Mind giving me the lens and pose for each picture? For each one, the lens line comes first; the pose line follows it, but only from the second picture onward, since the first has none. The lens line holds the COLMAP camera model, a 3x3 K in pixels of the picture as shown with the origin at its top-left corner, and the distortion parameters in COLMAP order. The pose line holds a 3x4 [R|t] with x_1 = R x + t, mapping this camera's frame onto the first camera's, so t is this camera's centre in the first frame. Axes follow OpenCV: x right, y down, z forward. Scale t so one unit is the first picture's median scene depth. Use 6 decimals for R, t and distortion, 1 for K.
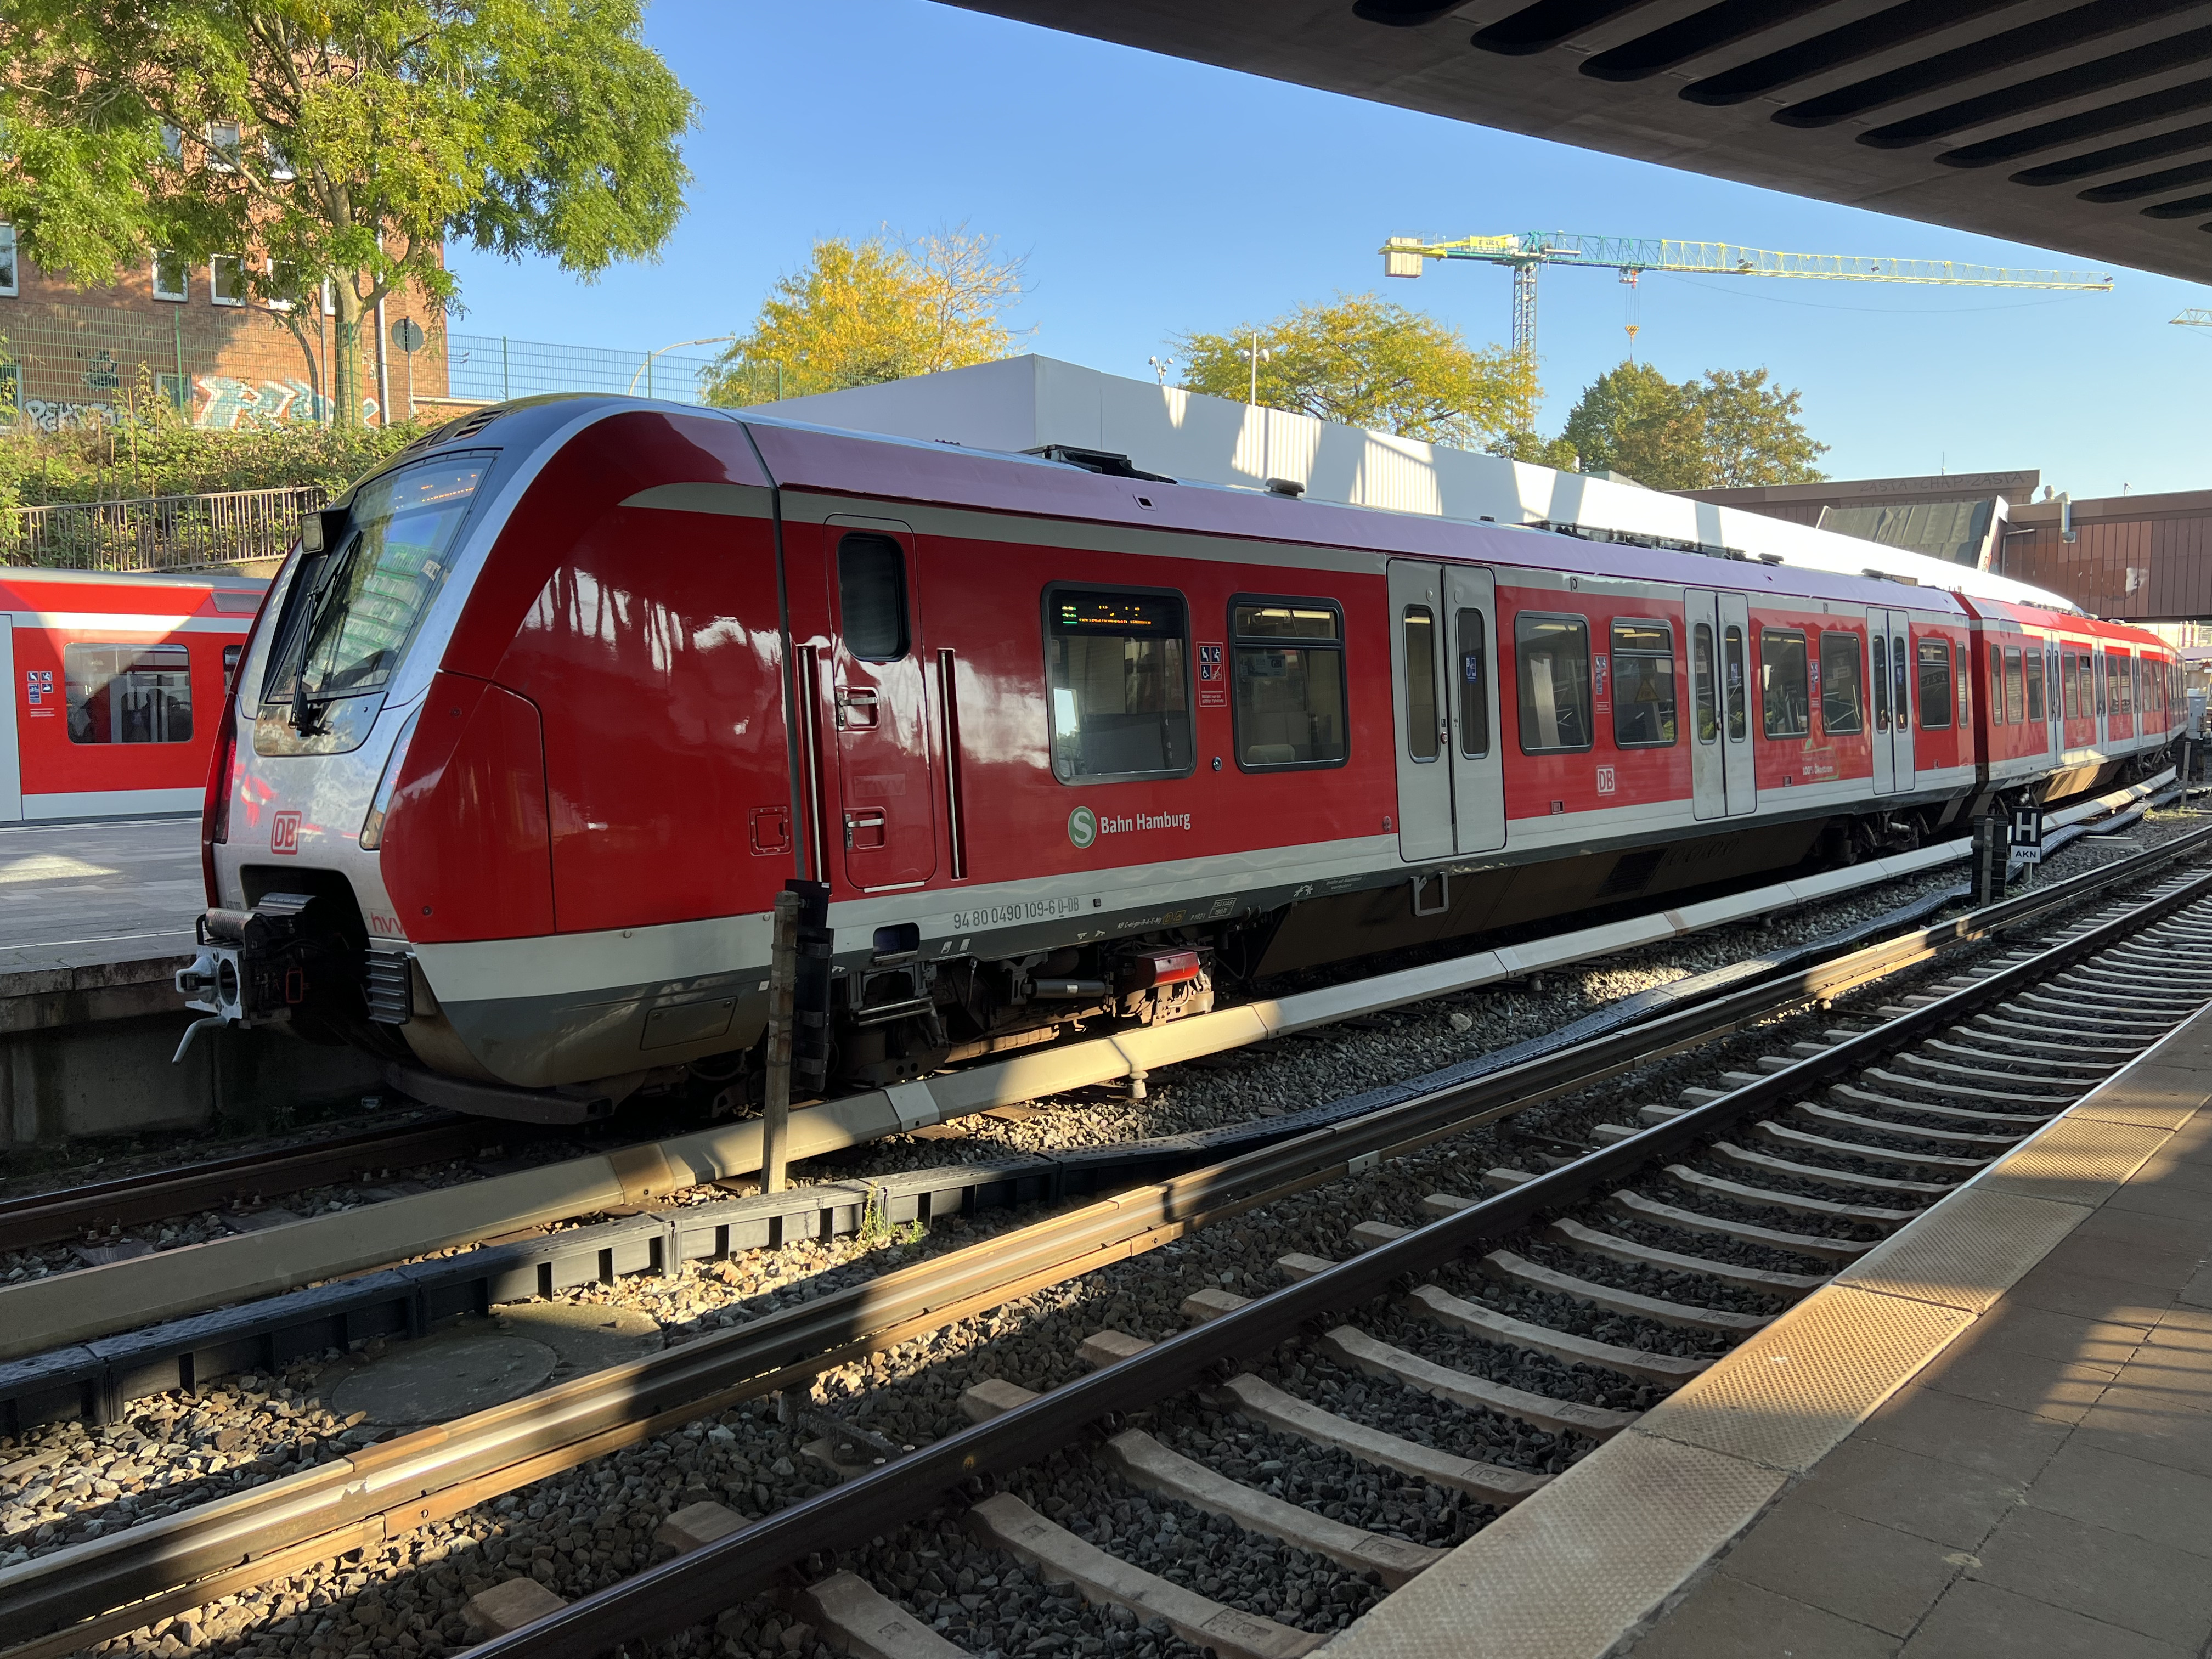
lens RADIAL K [[1654.7, 0, 1099.0], [0, 1654.7, 821.1], [0, 0, 1]] dist [0.038768, -0.037941]
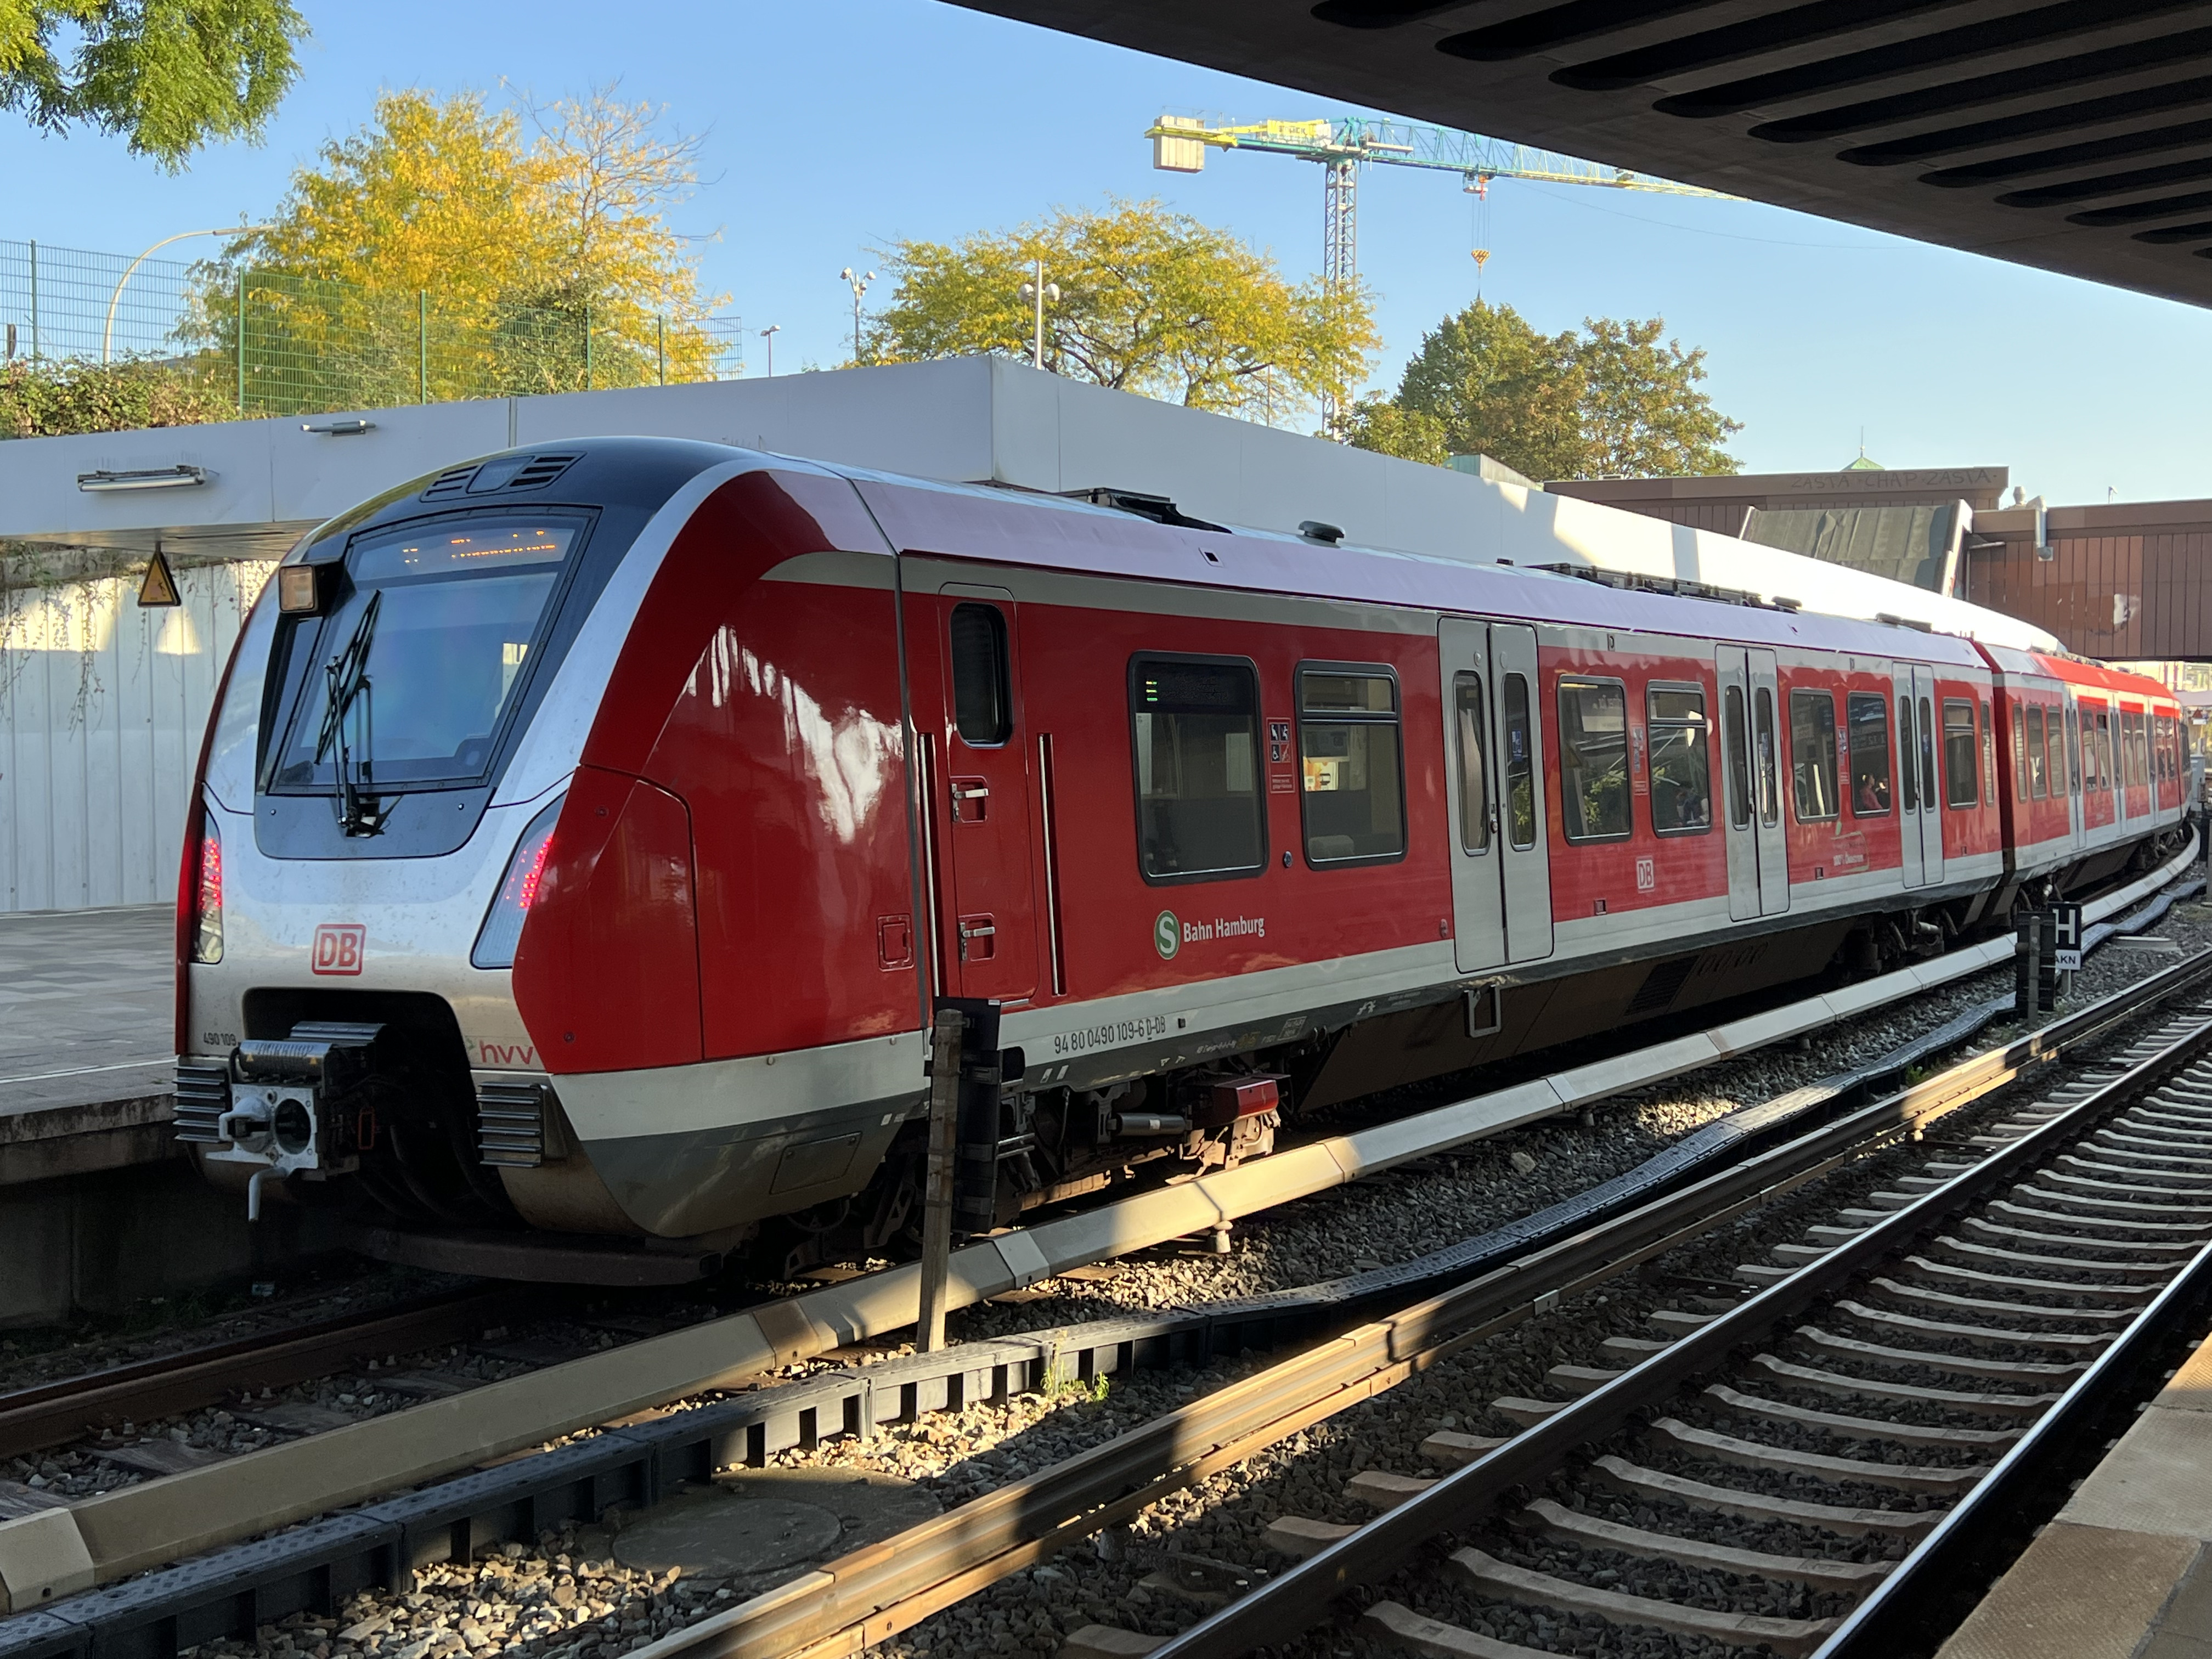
lens RADIAL K [[2400.4, 0, 1120.9], [0, 2400.4, 826.2], [0, 0, 1]] dist [0.039004, 0.000000]
pose [[0.985418, 0.000975, 0.170146, -0.143022], [0.005800, 0.999210, -0.039314, -0.002435], [-0.170049, 0.039728, 0.984634, -0.132155]]
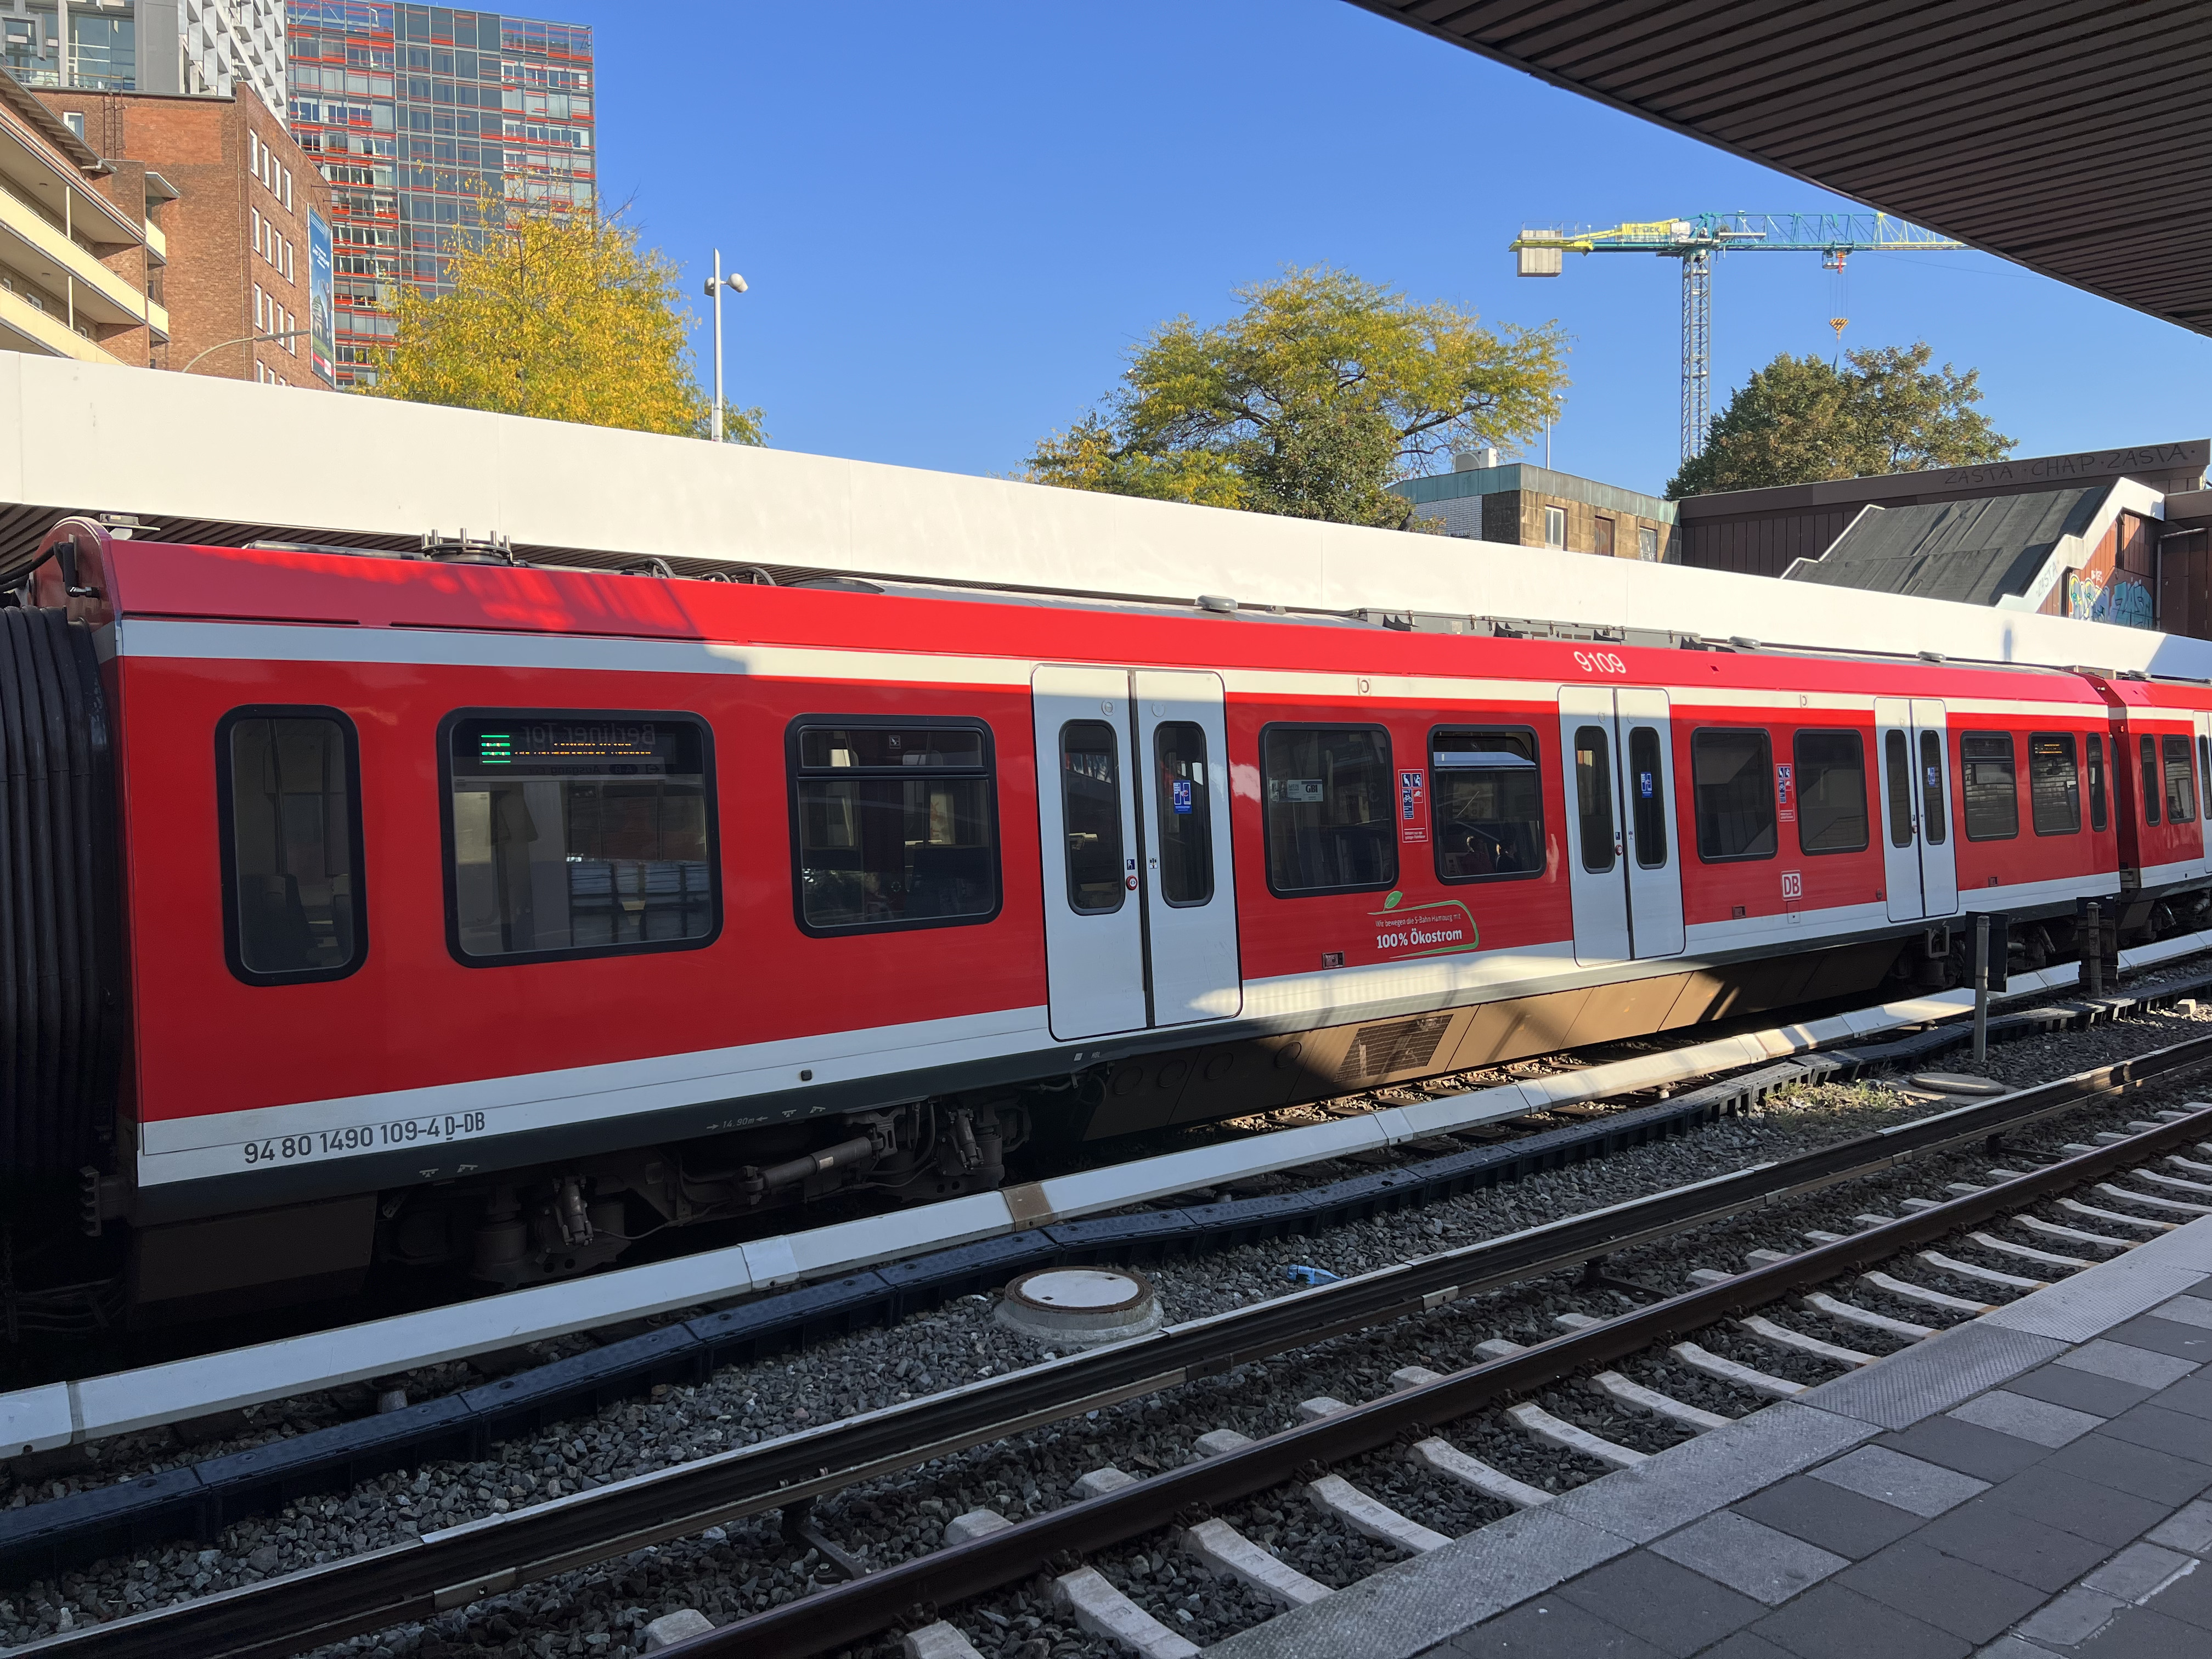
lens RADIAL K [[1654.7, 0, 1084.3], [0, 1654.7, 841.6], [0, 0, 1]] dist [0.038768, -0.037941]
pose [[0.980072, 0.005514, -0.198564, 0.881479], [-0.010582, 0.999644, -0.024473, -0.090961], [0.198359, 0.026087, 0.979782, 0.859452]]
